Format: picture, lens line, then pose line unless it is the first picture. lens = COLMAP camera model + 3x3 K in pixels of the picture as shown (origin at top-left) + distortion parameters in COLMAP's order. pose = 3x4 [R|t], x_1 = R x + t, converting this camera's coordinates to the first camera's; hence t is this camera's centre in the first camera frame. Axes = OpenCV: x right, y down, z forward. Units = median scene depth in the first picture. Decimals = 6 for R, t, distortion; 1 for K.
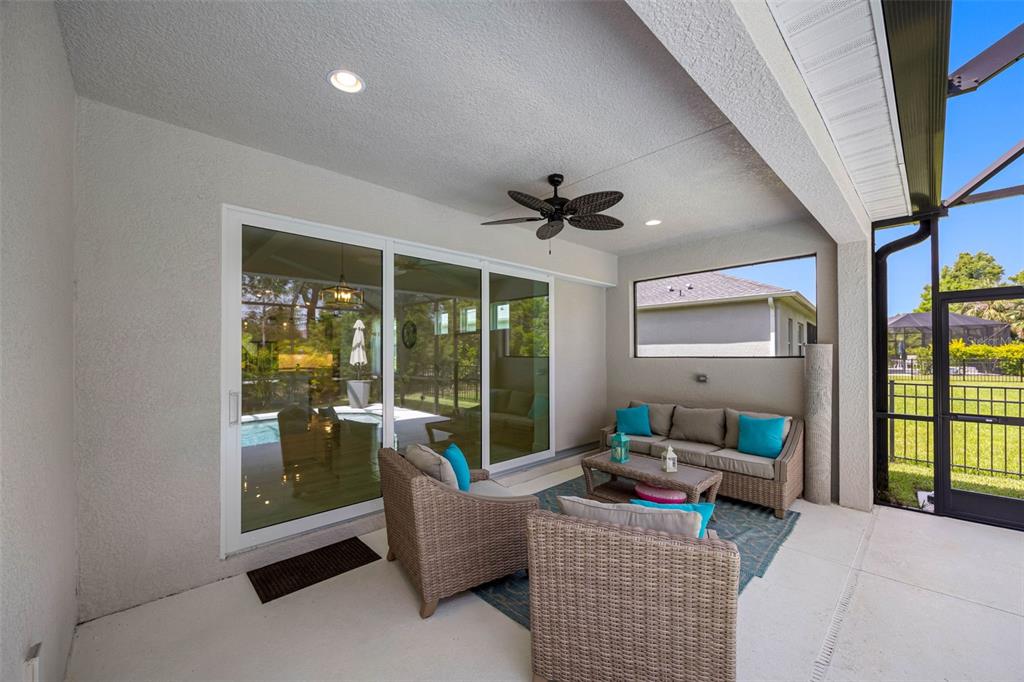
lens RADIAL K [[391.0, 0, 510.8], [0, 391.0, 343.9], [0, 0, 1]] dist [-0.002672, 0.000268]
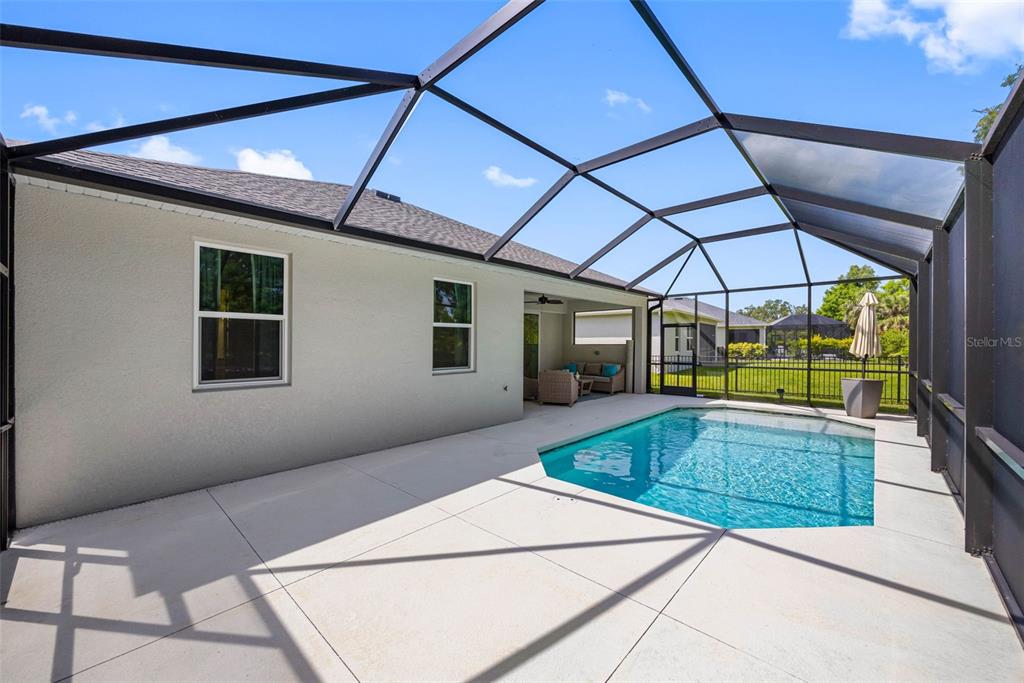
lens RADIAL K [[391.0, 0, 510.8], [0, 391.0, 344.4], [0, 0, 1]] dist [-0.002672, 0.000268]
pose [[0.997903, 0.007257, 0.064316, -0.294912], [-0.009220, 0.999499, 0.030272, -0.046442], [-0.064064, -0.030801, 0.997470, -1.869854]]
